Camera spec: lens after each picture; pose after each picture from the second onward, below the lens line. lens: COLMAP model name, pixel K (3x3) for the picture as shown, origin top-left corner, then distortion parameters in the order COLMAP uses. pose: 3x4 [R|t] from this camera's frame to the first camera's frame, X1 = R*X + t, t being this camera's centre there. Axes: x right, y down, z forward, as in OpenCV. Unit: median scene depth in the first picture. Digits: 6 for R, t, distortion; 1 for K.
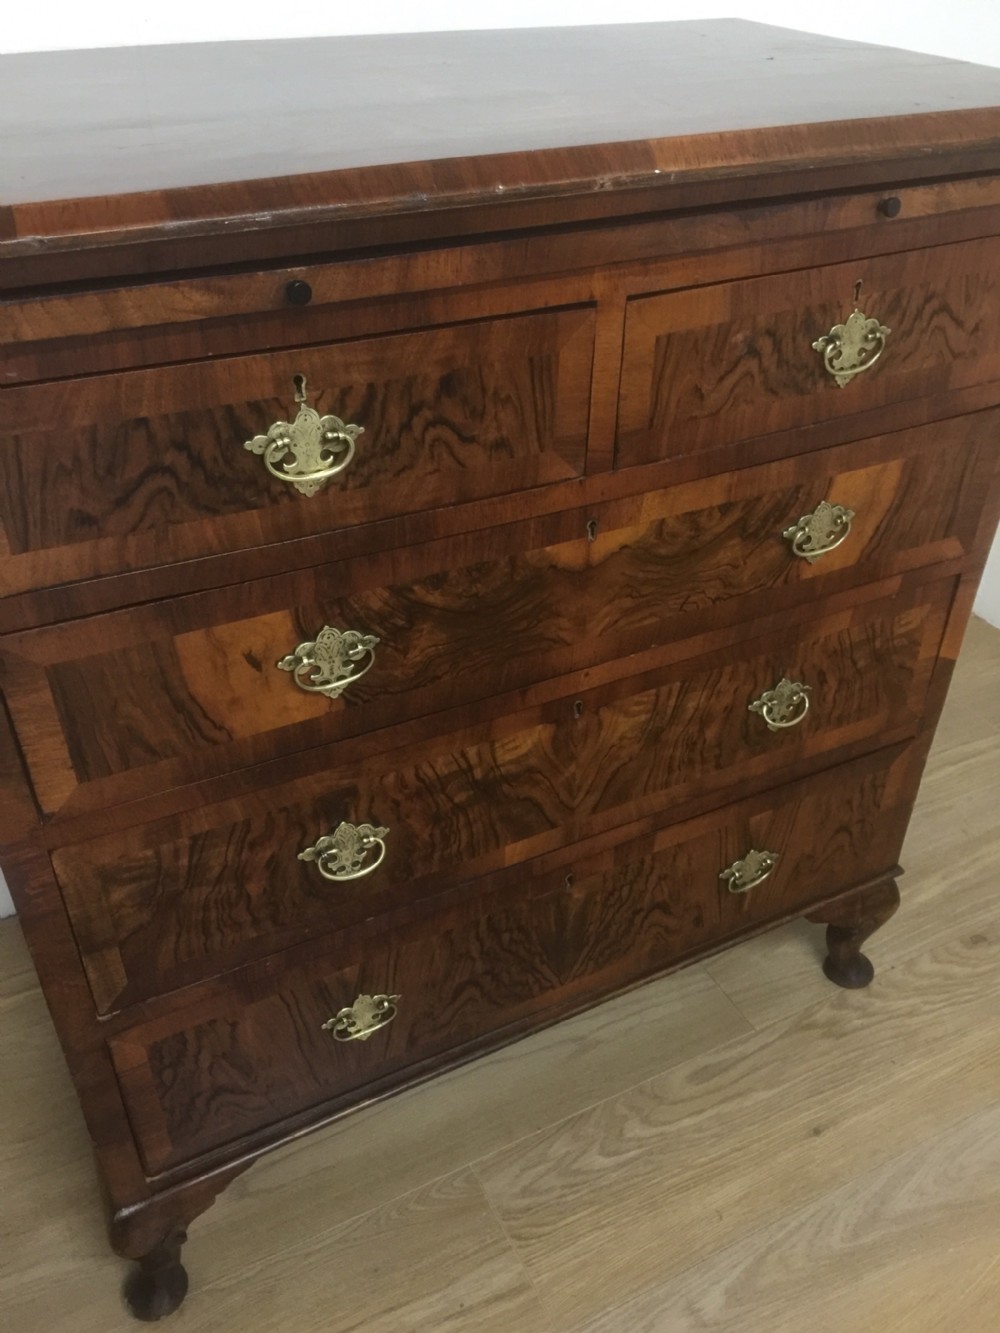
lens RADIAL K [[1148.6, 0, 500.0], [0, 1148.6, 666.5], [0, 0, 1]] dist [0.077989, -0.107048]
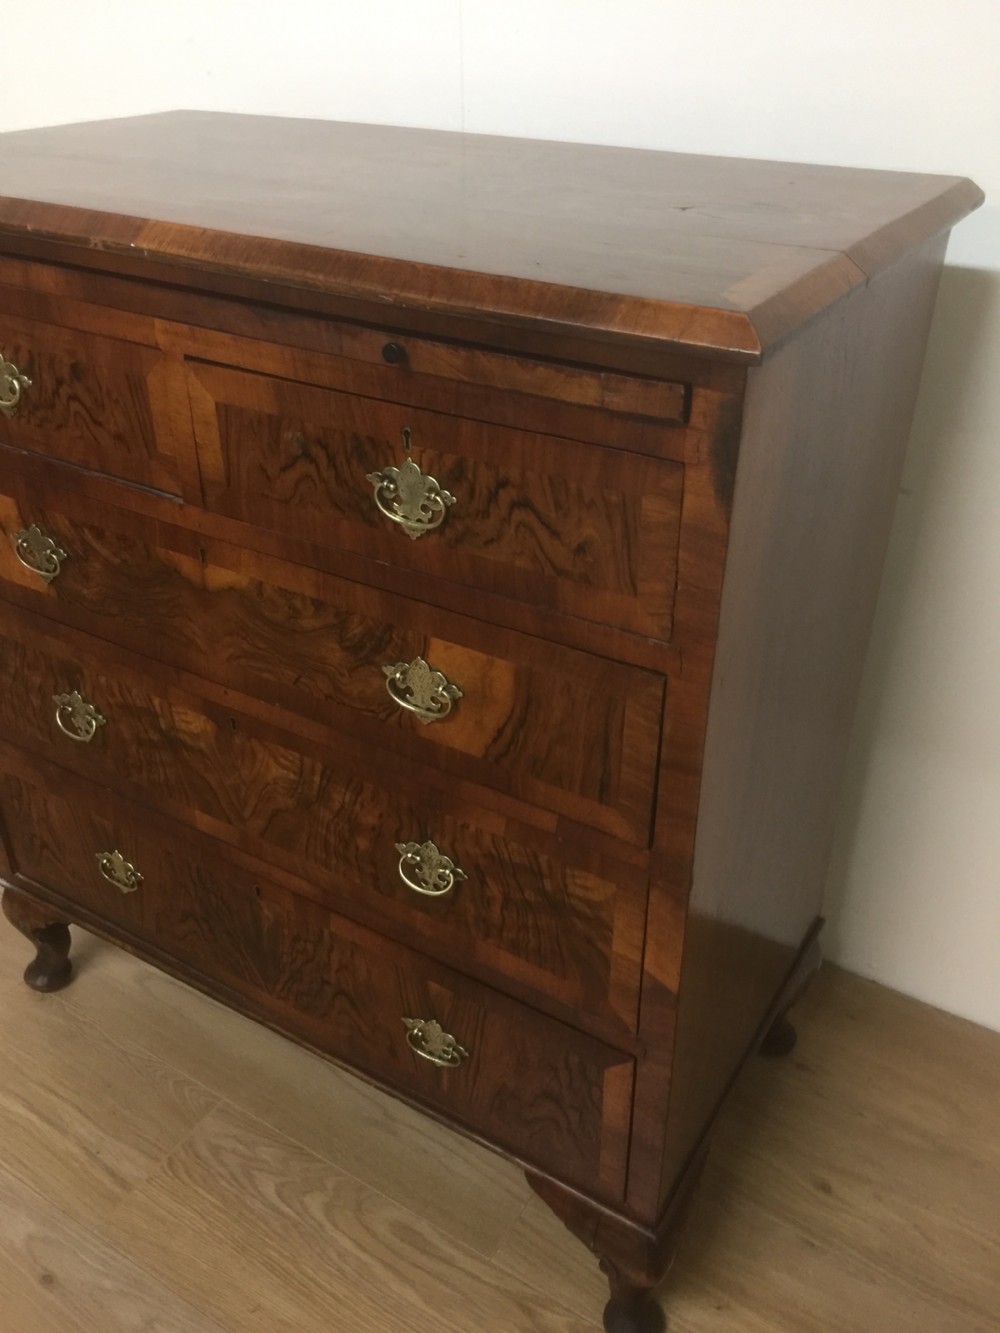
lens RADIAL K [[1143.5, 0, 504.3], [0, 1143.5, 658.9], [0, 0, 1]] dist [0.086044, -0.093447]
pose [[0.511361, 0.435452, -0.740873, 1.032697], [-0.492120, 0.855141, 0.162946, -0.337533], [0.704506, 0.281274, 0.651580, 0.475065]]
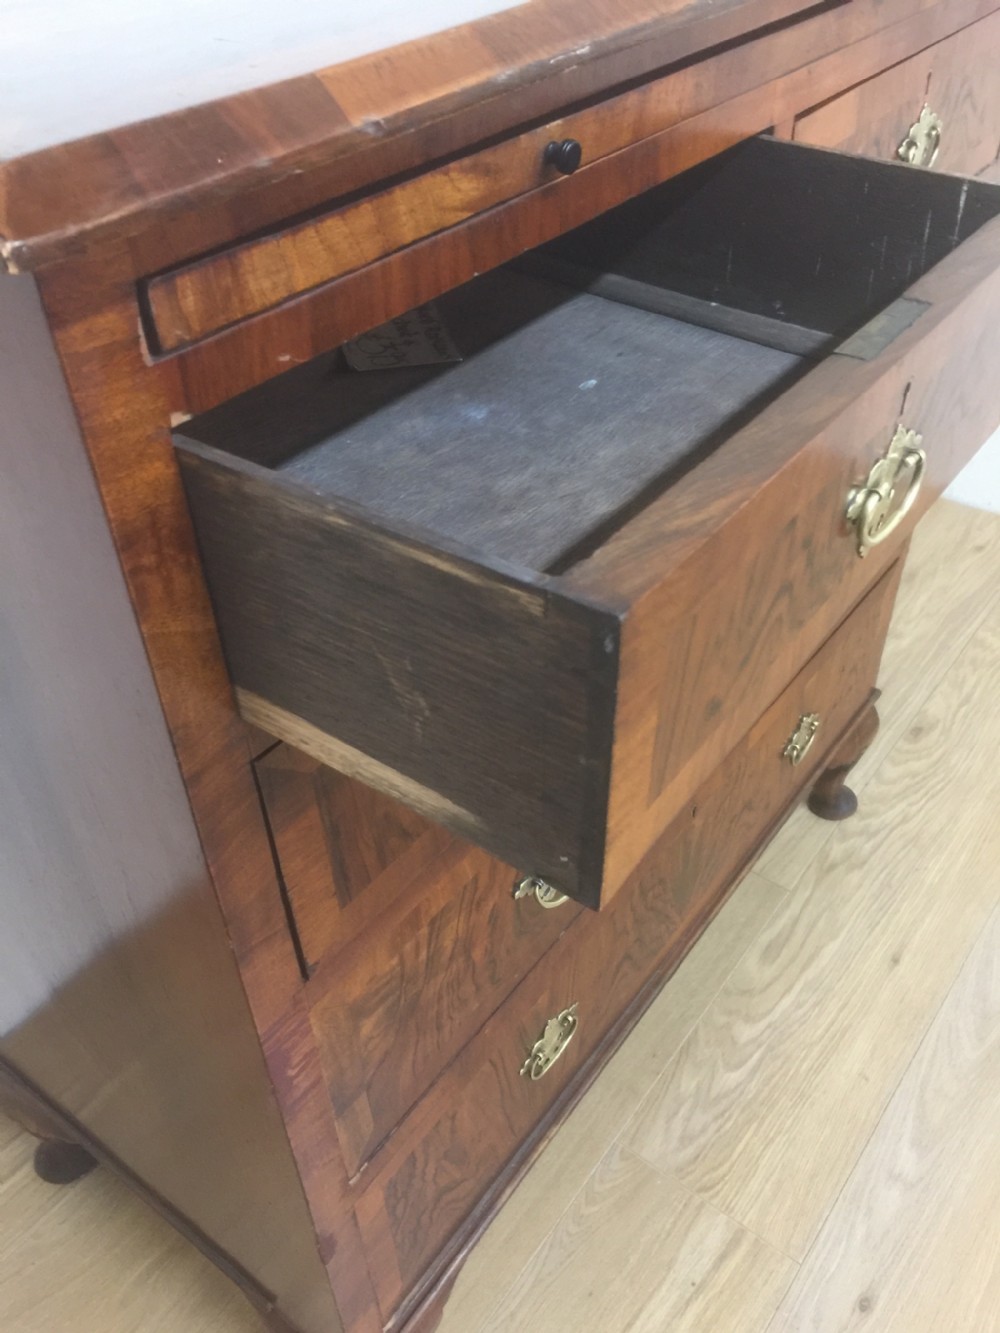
lens RADIAL K [[1145.5, 0, 504.6], [0, 1145.5, 660.5], [0, 0, 1]] dist [0.076919, -0.108625]
pose [[0.899627, -0.306269, 0.311239, -0.375462], [0.283573, 0.951794, 0.116935, -0.088352], [-0.332049, -0.016939, 0.943110, 0.236811]]
